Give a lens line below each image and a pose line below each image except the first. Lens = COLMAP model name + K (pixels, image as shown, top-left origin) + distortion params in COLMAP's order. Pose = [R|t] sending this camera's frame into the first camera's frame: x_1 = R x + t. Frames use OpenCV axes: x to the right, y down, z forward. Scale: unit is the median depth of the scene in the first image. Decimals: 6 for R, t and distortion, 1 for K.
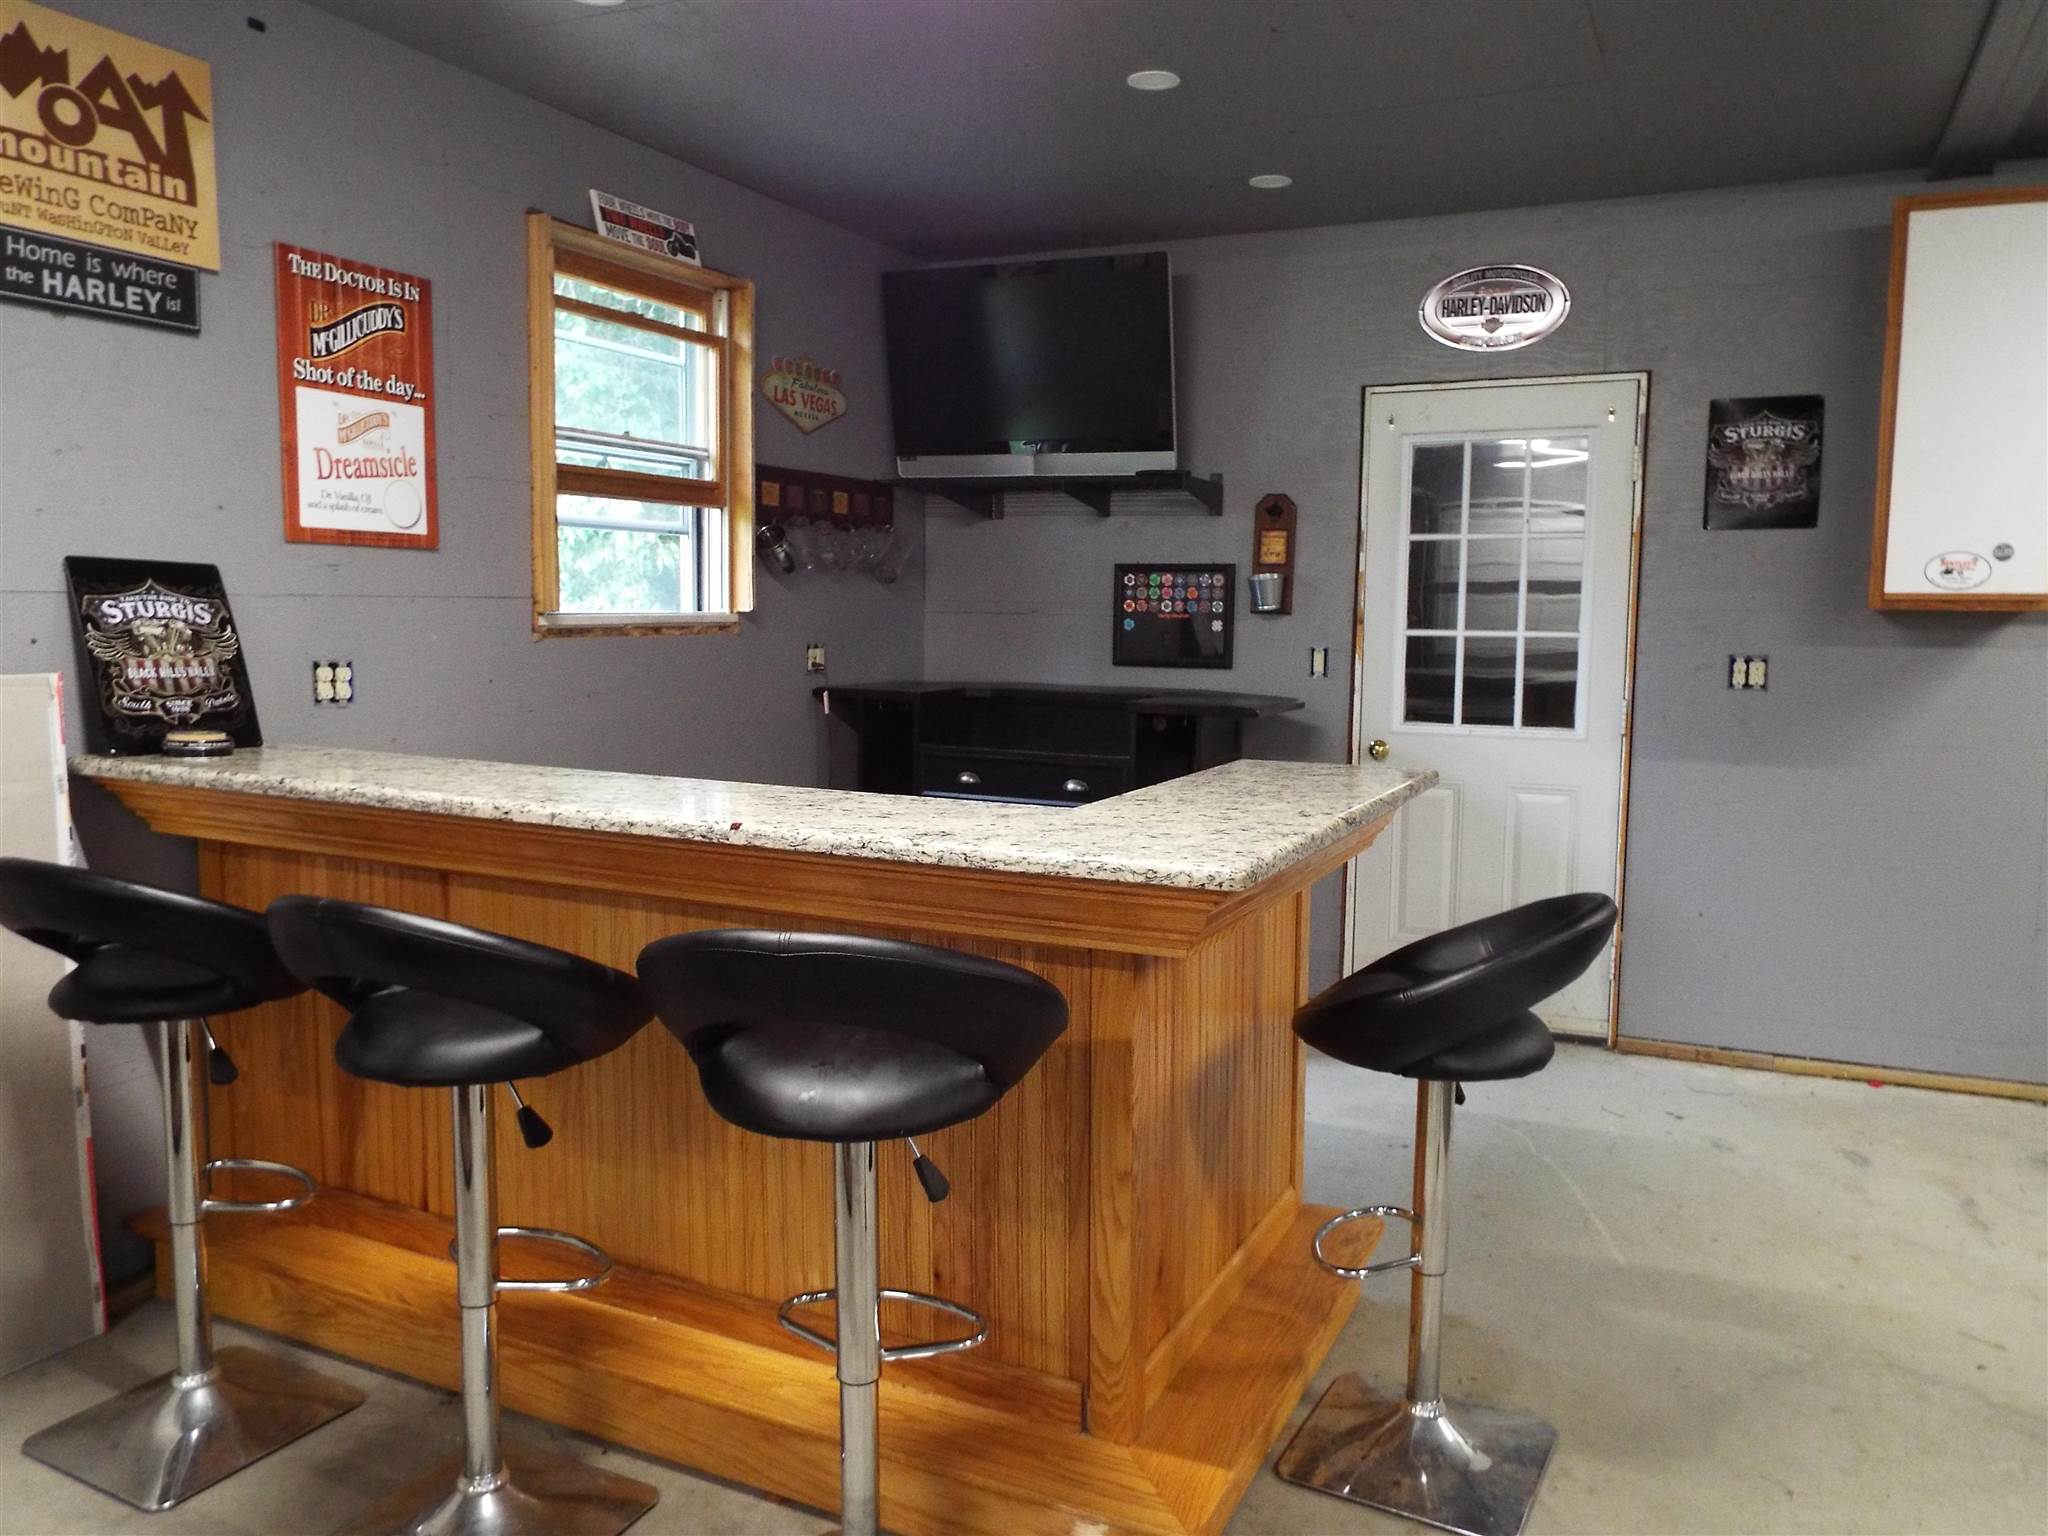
lens RADIAL K [[1485.0, 0, 1033.8], [0, 1485.0, 764.2], [0, 0, 1]] dist [-0.001461, -0.004027]
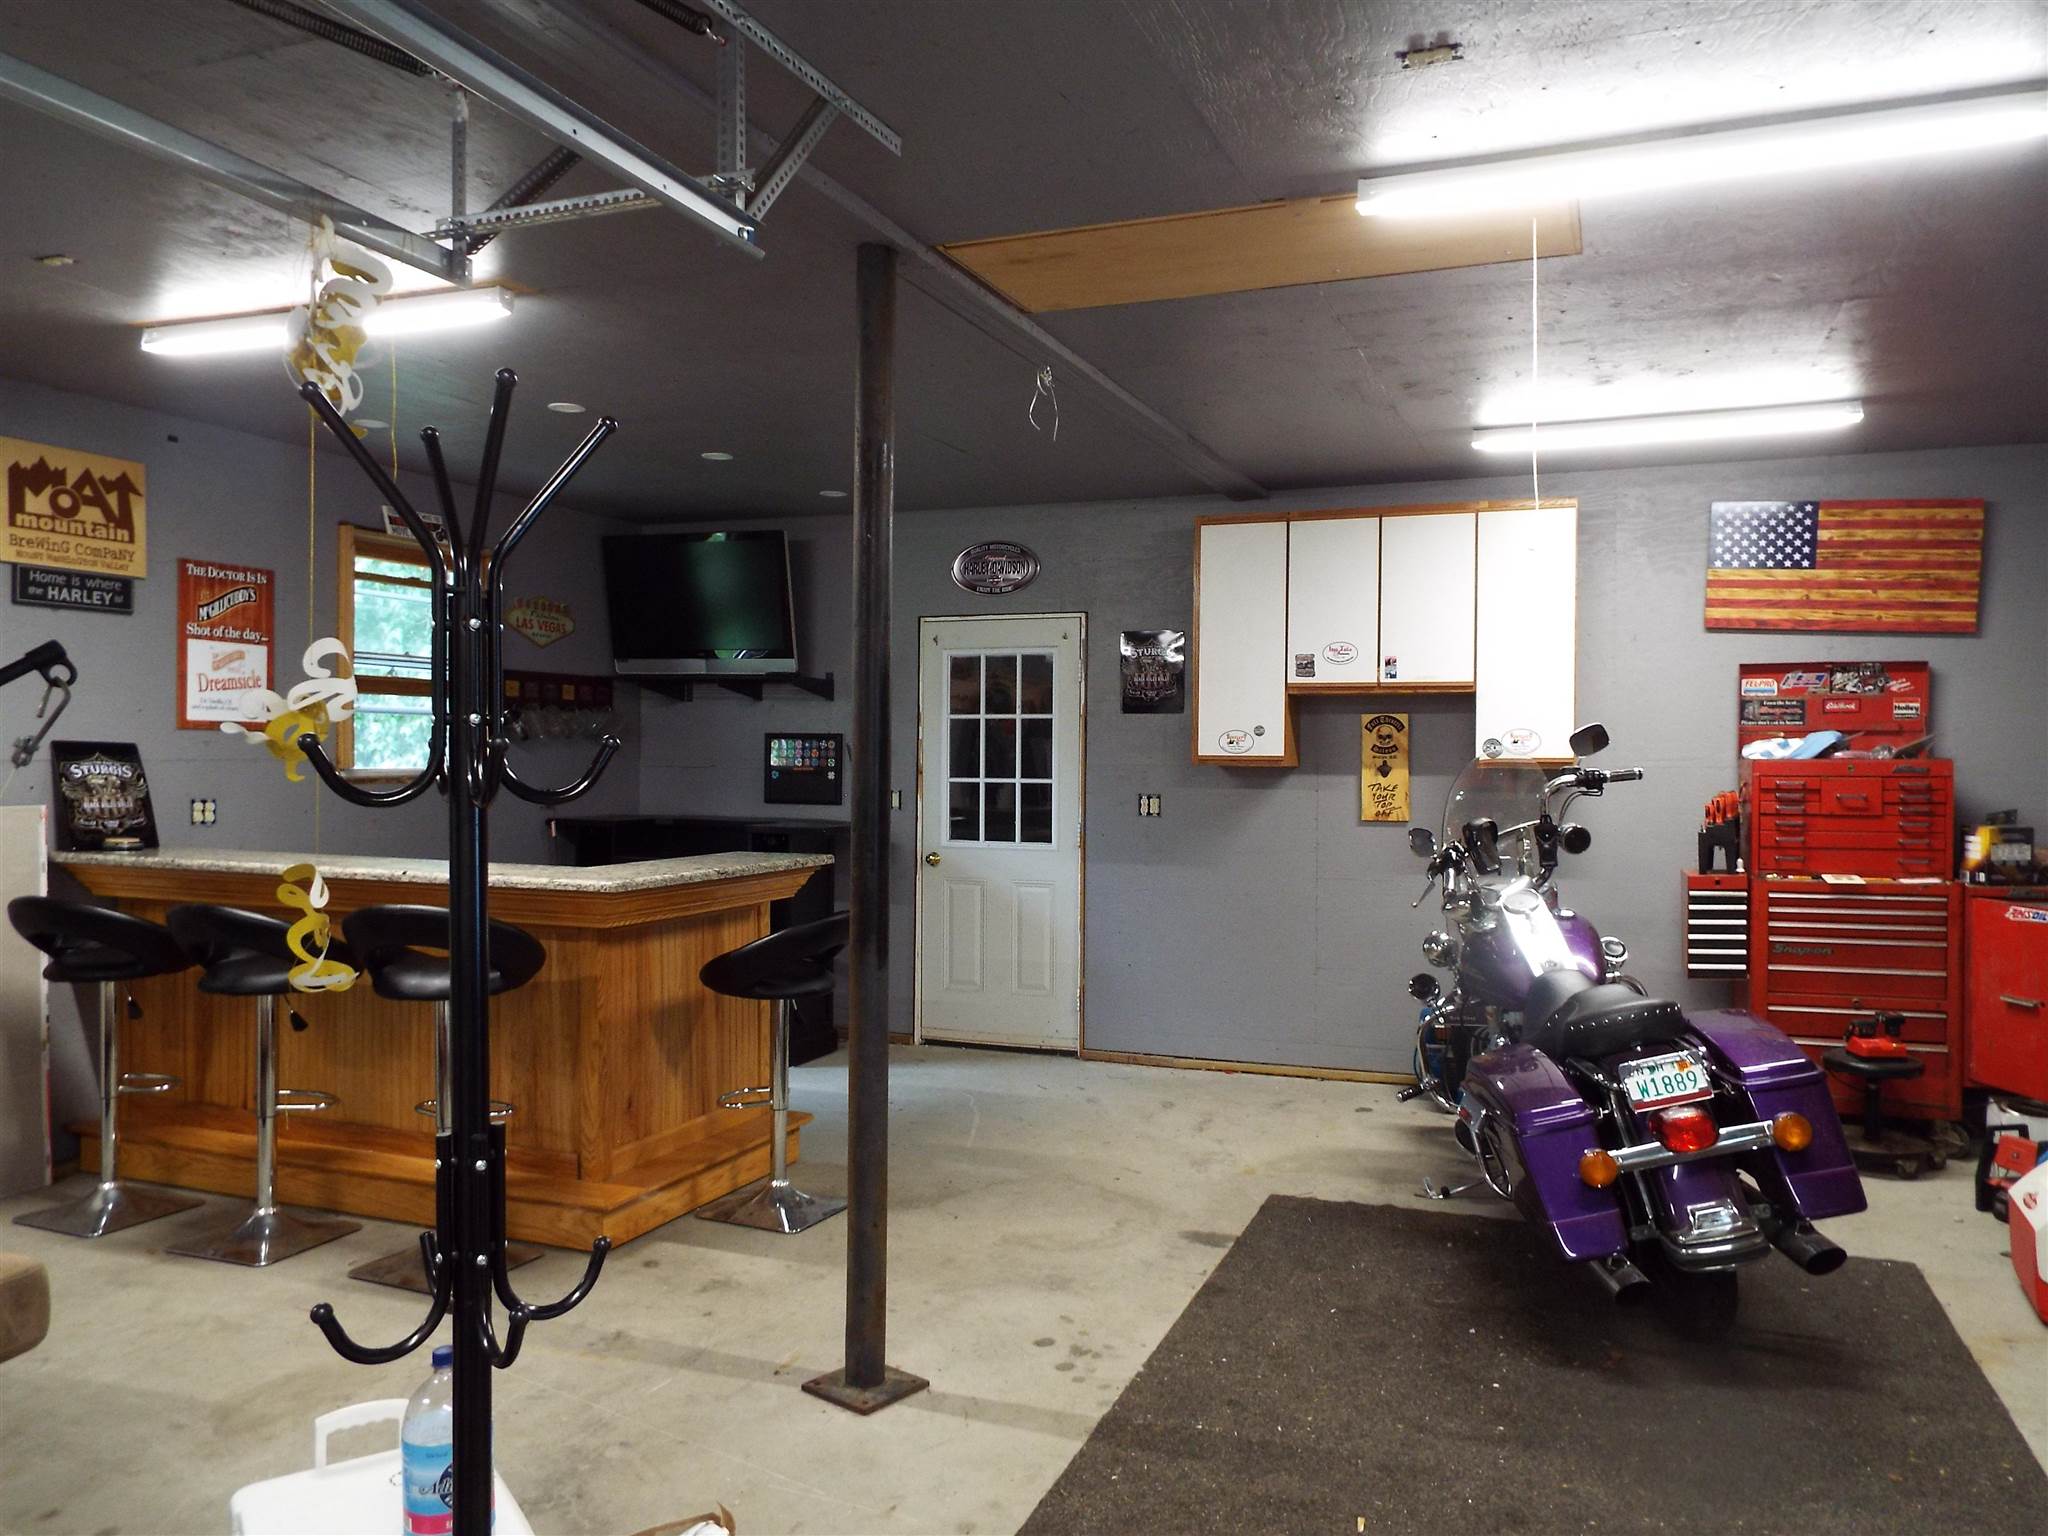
lens RADIAL K [[1484.1, 0, 1016.6], [0, 1484.1, 774.7], [0, 0, 1]] dist [0.019229, 0.003183]
pose [[0.998001, -0.002158, 0.063161, 0.380744], [0.007896, 0.995843, -0.090745, 0.071479], [-0.062703, 0.091062, 0.993869, -0.829873]]
